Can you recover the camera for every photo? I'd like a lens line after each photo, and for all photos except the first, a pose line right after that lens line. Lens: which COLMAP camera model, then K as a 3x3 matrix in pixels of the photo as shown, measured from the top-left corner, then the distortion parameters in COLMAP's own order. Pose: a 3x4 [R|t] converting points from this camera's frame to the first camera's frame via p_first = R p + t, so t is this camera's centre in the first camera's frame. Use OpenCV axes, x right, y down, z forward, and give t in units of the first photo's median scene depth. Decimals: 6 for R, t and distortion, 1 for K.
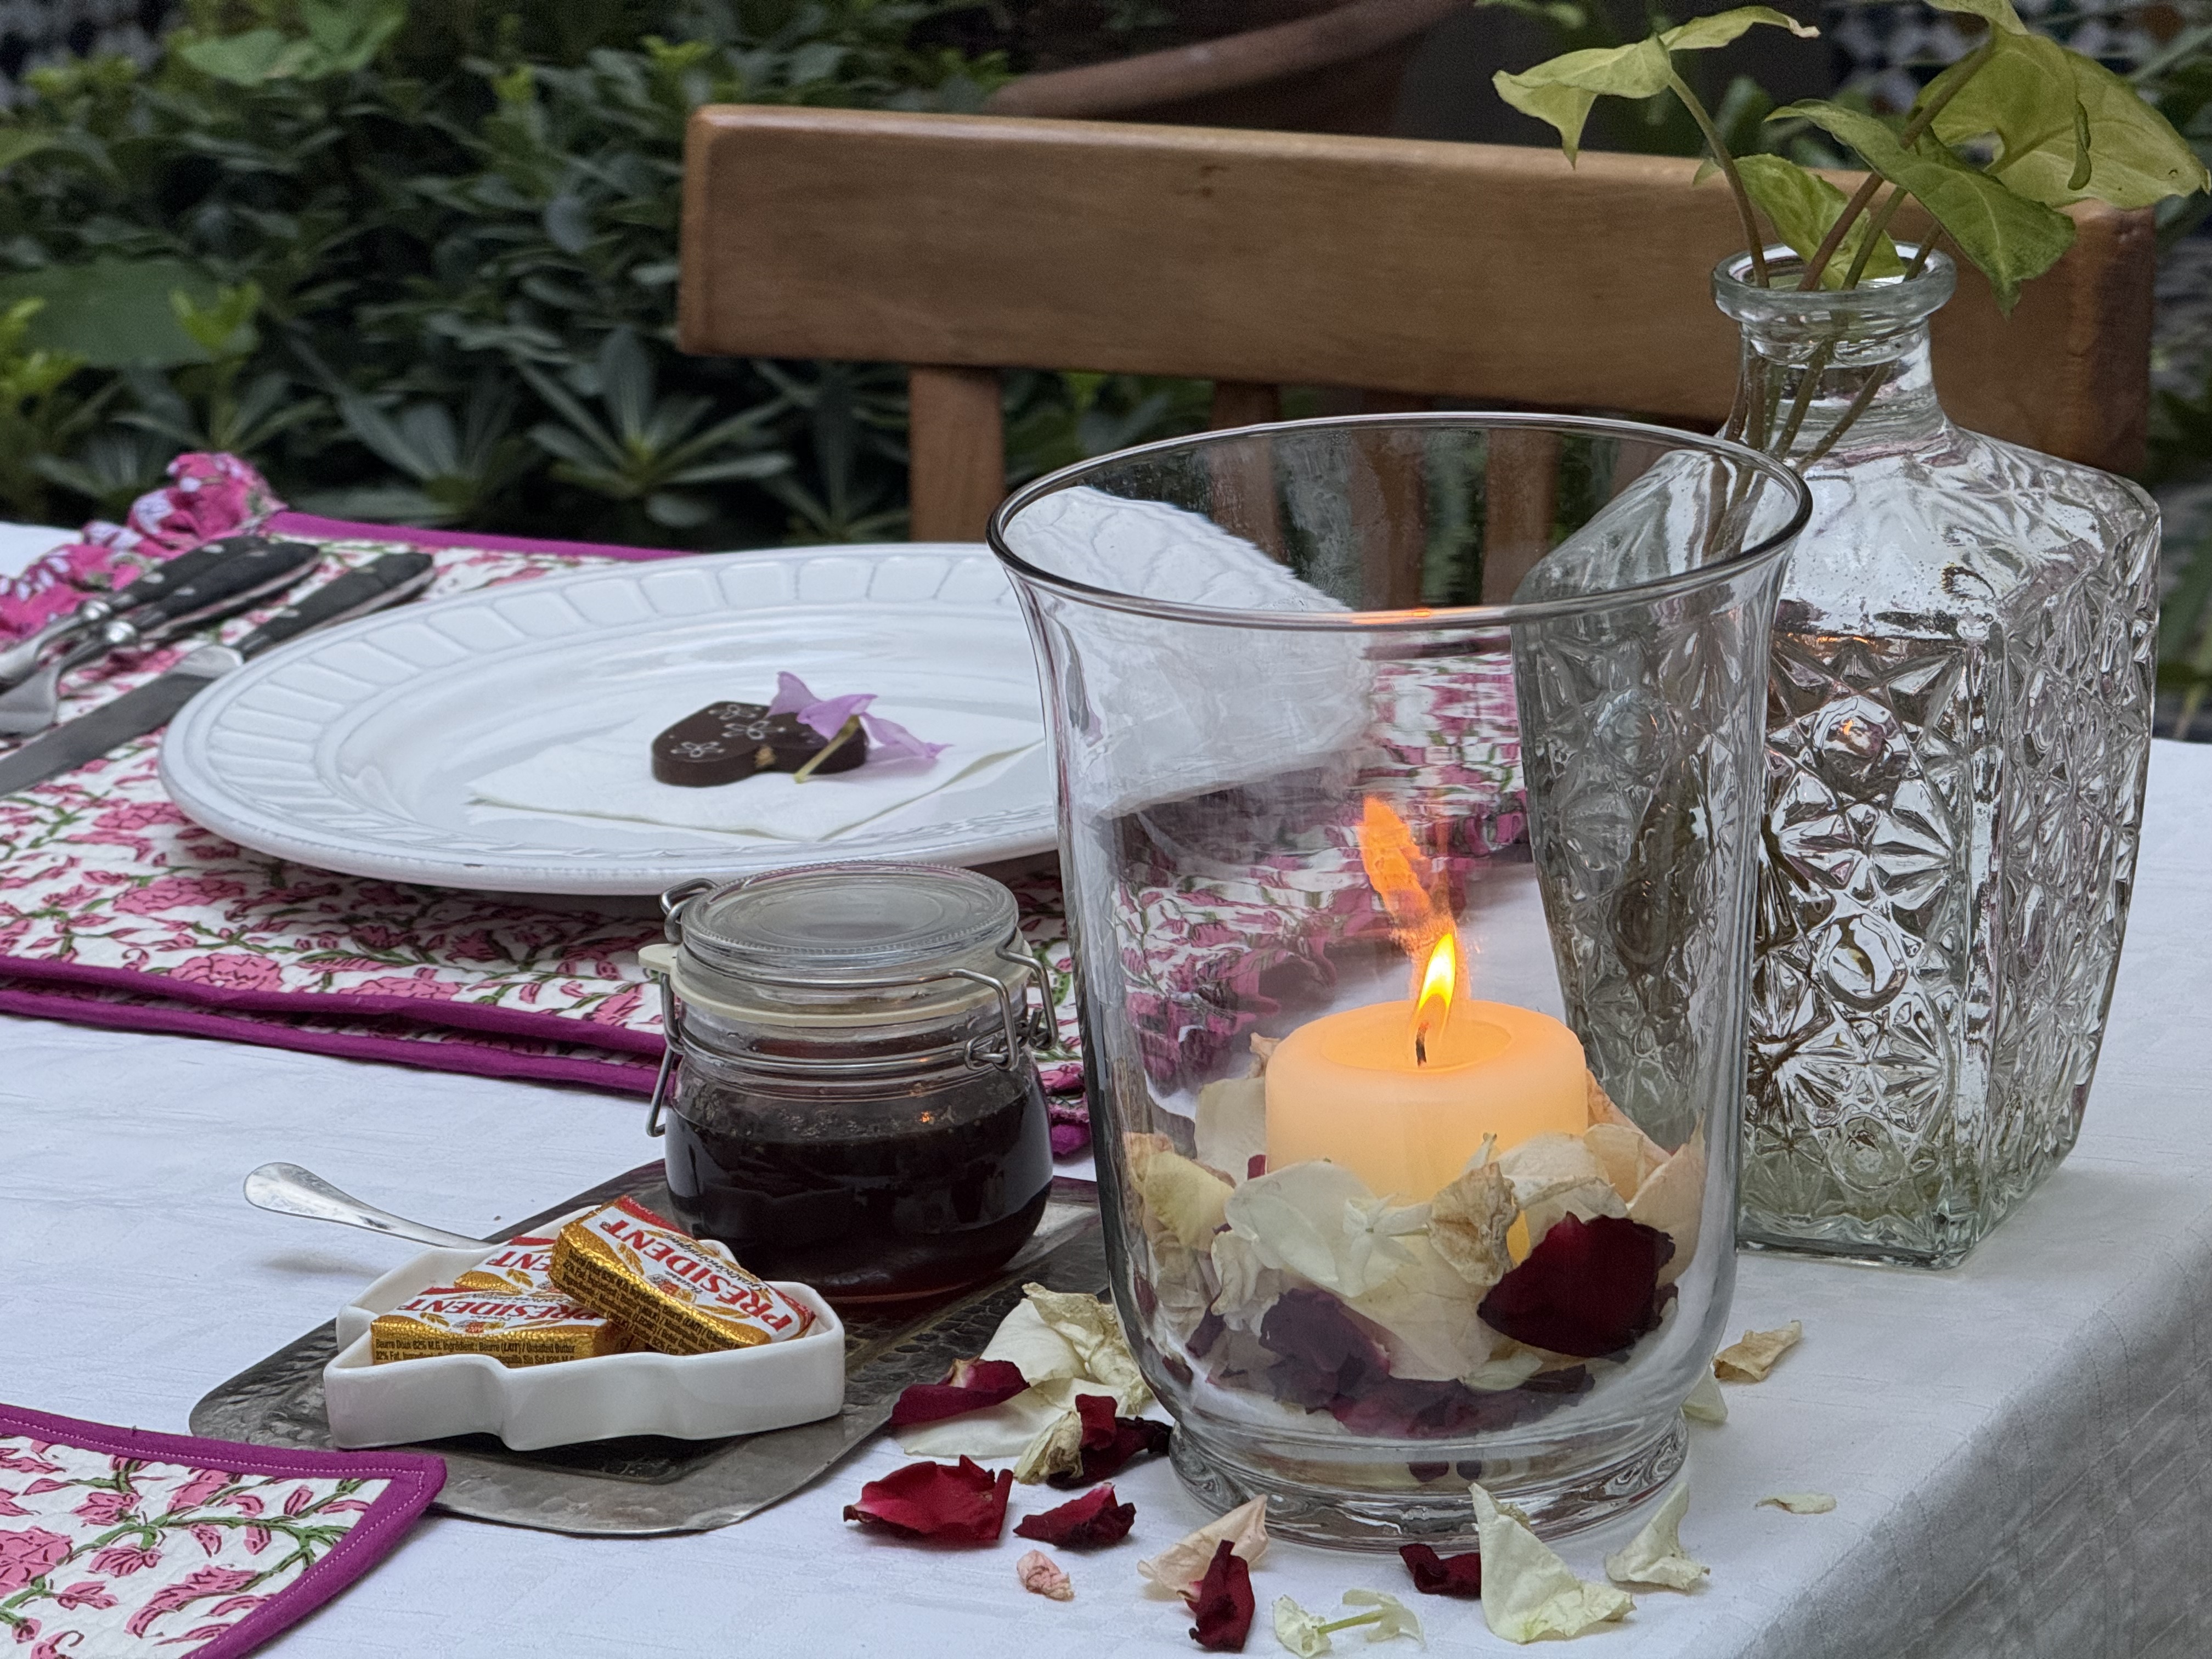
lens RADIAL K [[7730.1, 0, 1101.2], [0, 7730.1, 833.0], [0, 0, 1]] dist [0.356166, 0.000000]
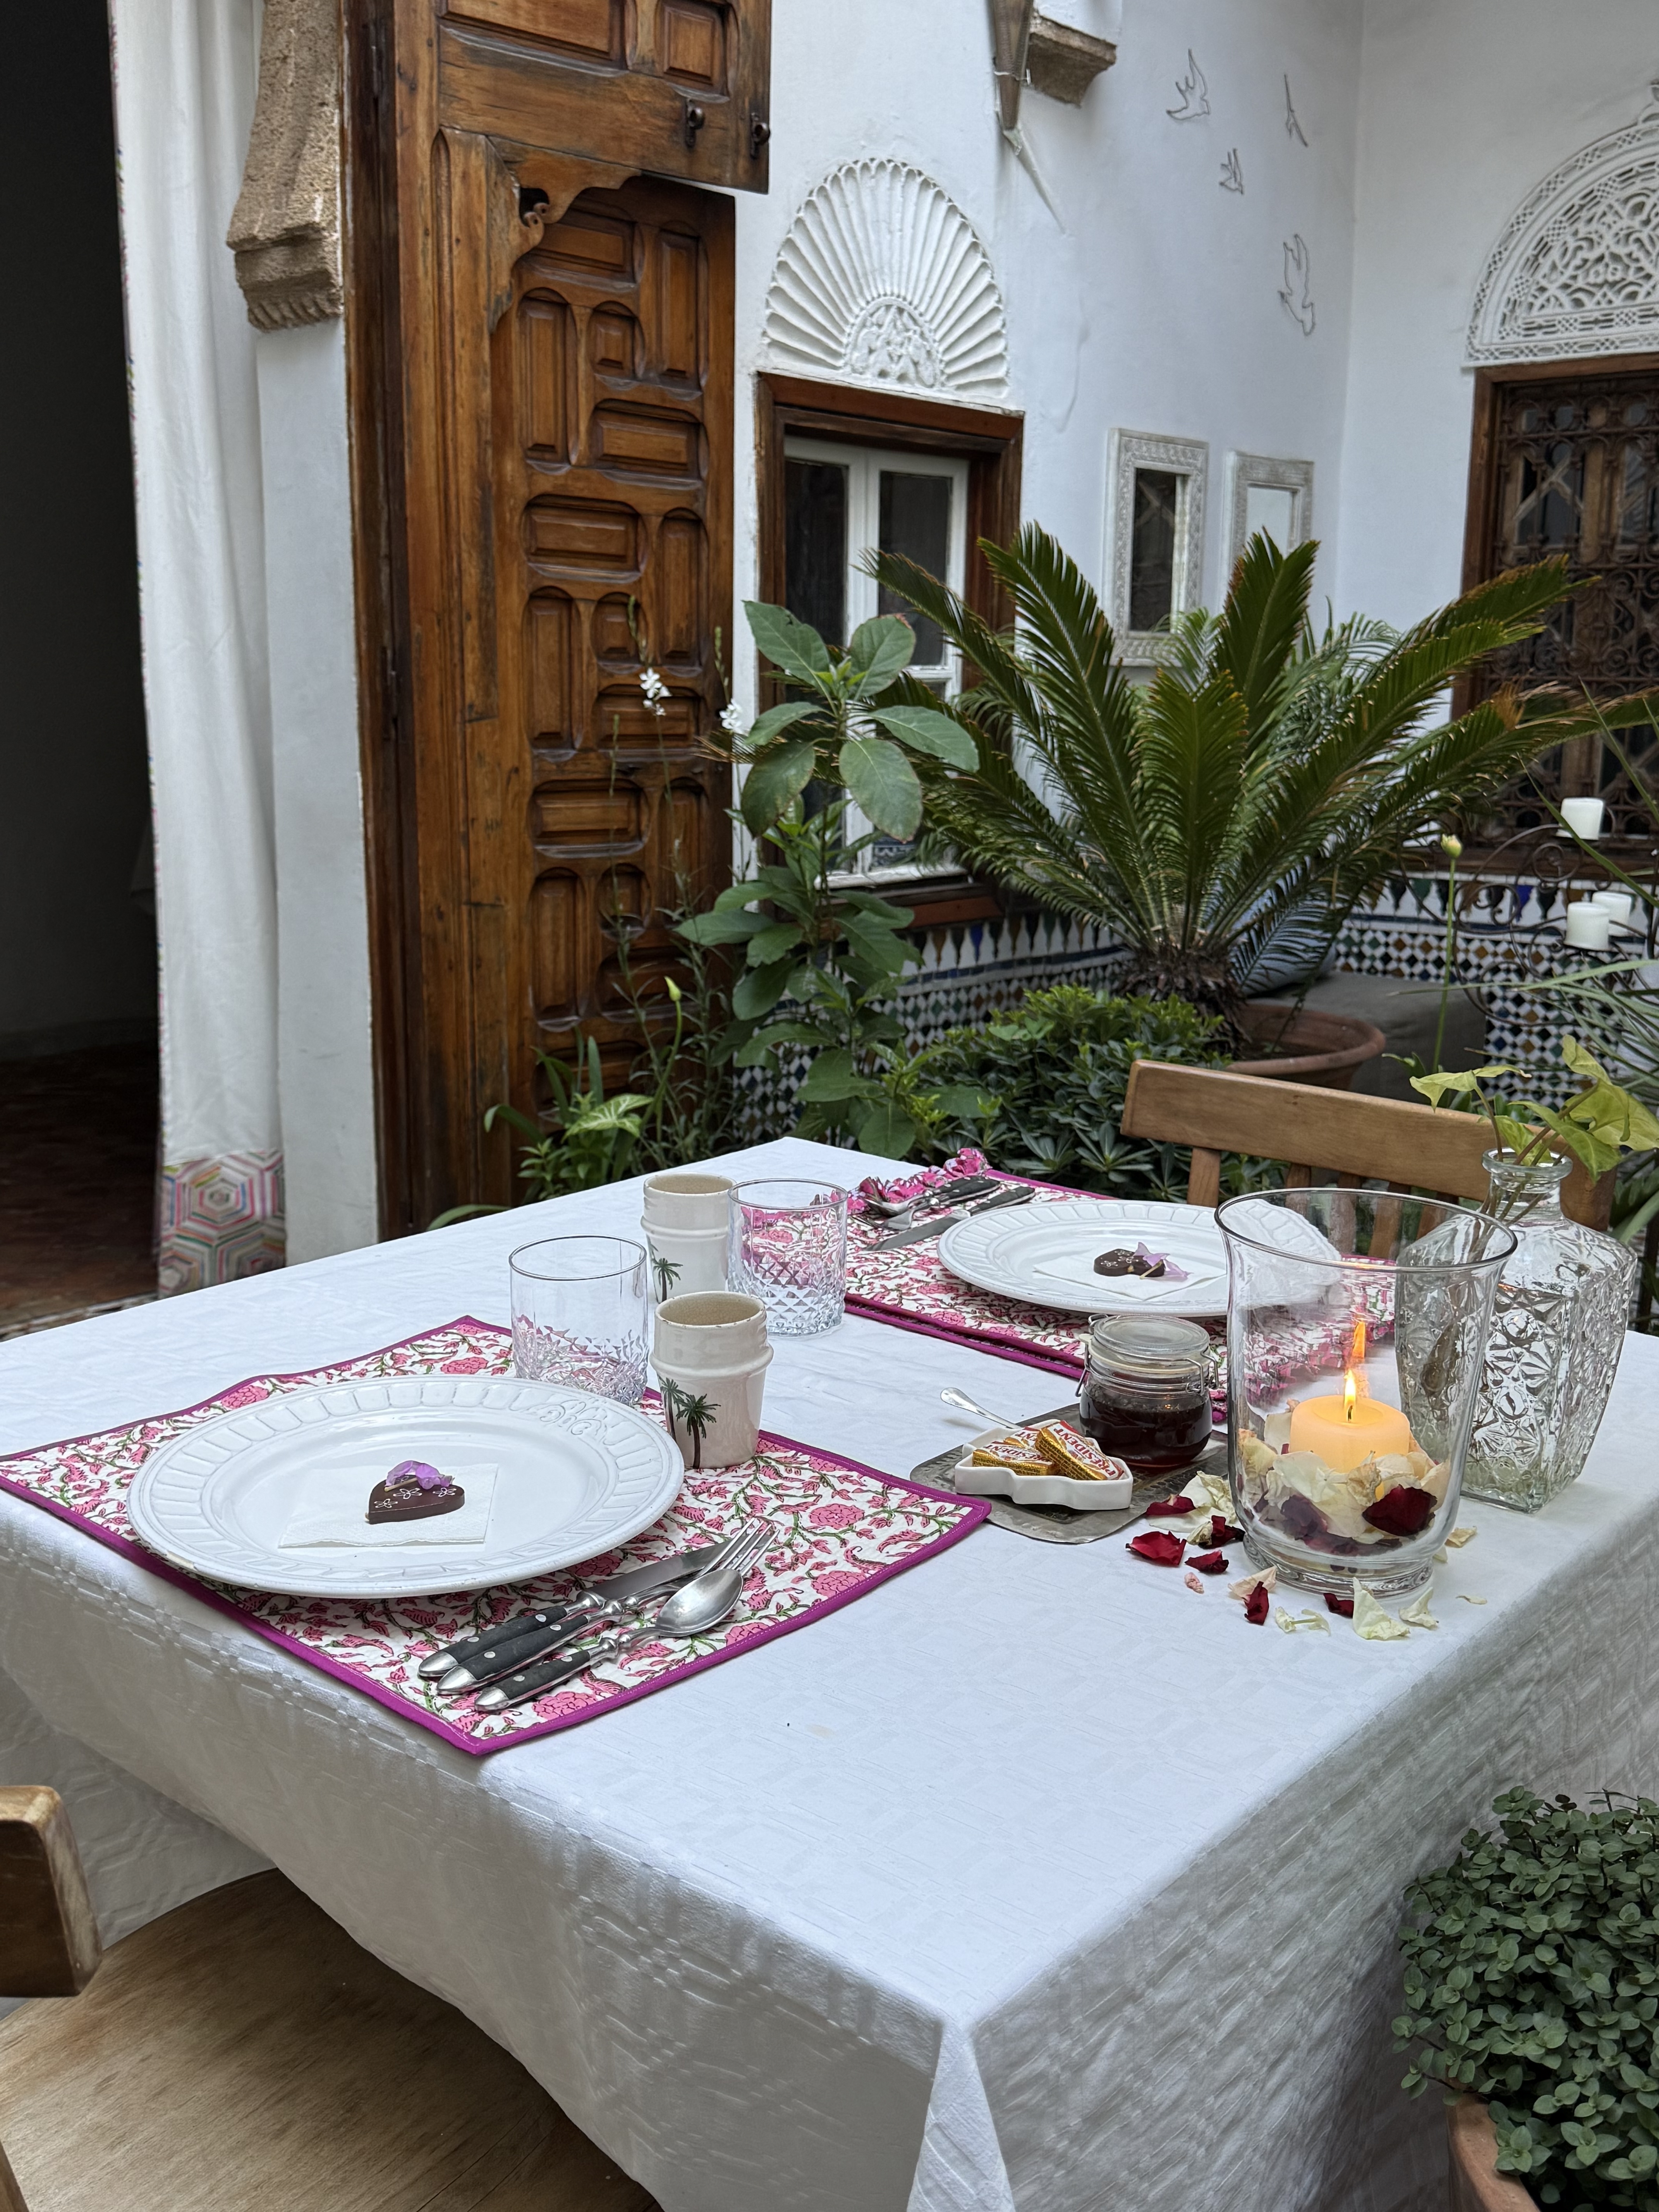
lens RADIAL K [[2161.5, 0, 816.6], [0, 2161.5, 1088.9], [0, 0, 1]] dist [0.102648, 0.000000]
pose [[0.973933, 0.113872, -0.196184, -0.005346], [-0.128230, 0.989800, -0.062068, -0.014432], [0.187115, 0.085607, 0.978601, 0.161485]]
